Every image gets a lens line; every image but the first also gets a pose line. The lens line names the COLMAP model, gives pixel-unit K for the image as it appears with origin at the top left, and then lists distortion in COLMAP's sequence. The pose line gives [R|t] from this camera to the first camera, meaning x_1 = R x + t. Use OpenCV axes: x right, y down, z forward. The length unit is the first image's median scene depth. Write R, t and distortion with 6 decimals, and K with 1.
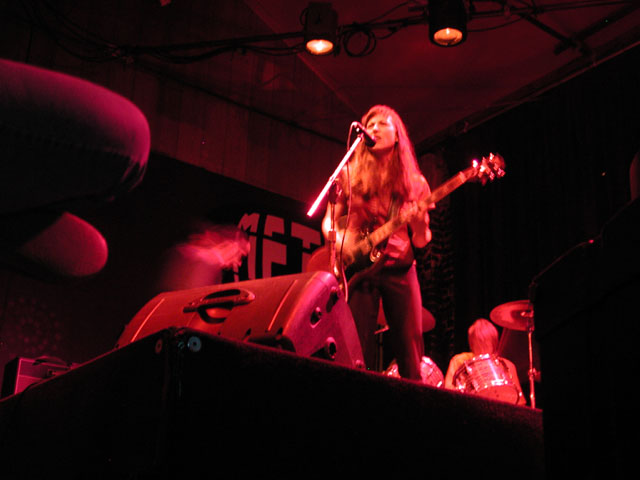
lens RADIAL K [[951.6, 0, 320.0], [0, 951.6, 240.0], [0, 0, 1]] dist [-0.157850, -0.016741]
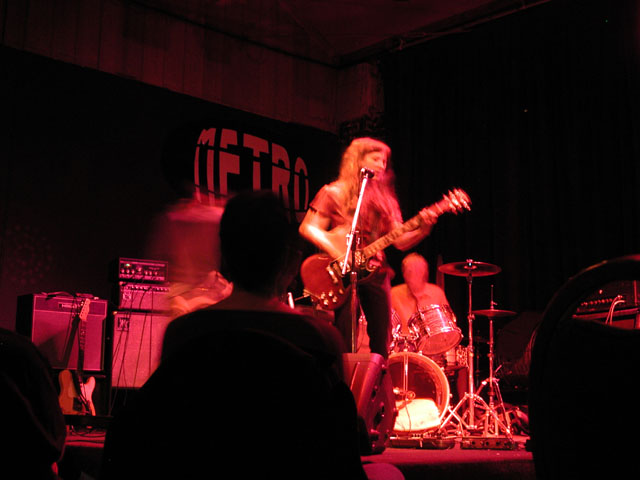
lens RADIAL K [[951.6, 0, 320.0], [0, 951.6, 240.0], [0, 0, 1]] dist [-0.157850, -0.016741]
pose [[0.992690, 0.000334, 0.120695, -0.077253], [-0.025357, 0.978256, 0.205846, -0.131337], [-0.118002, -0.207402, 0.971113, -0.107960]]
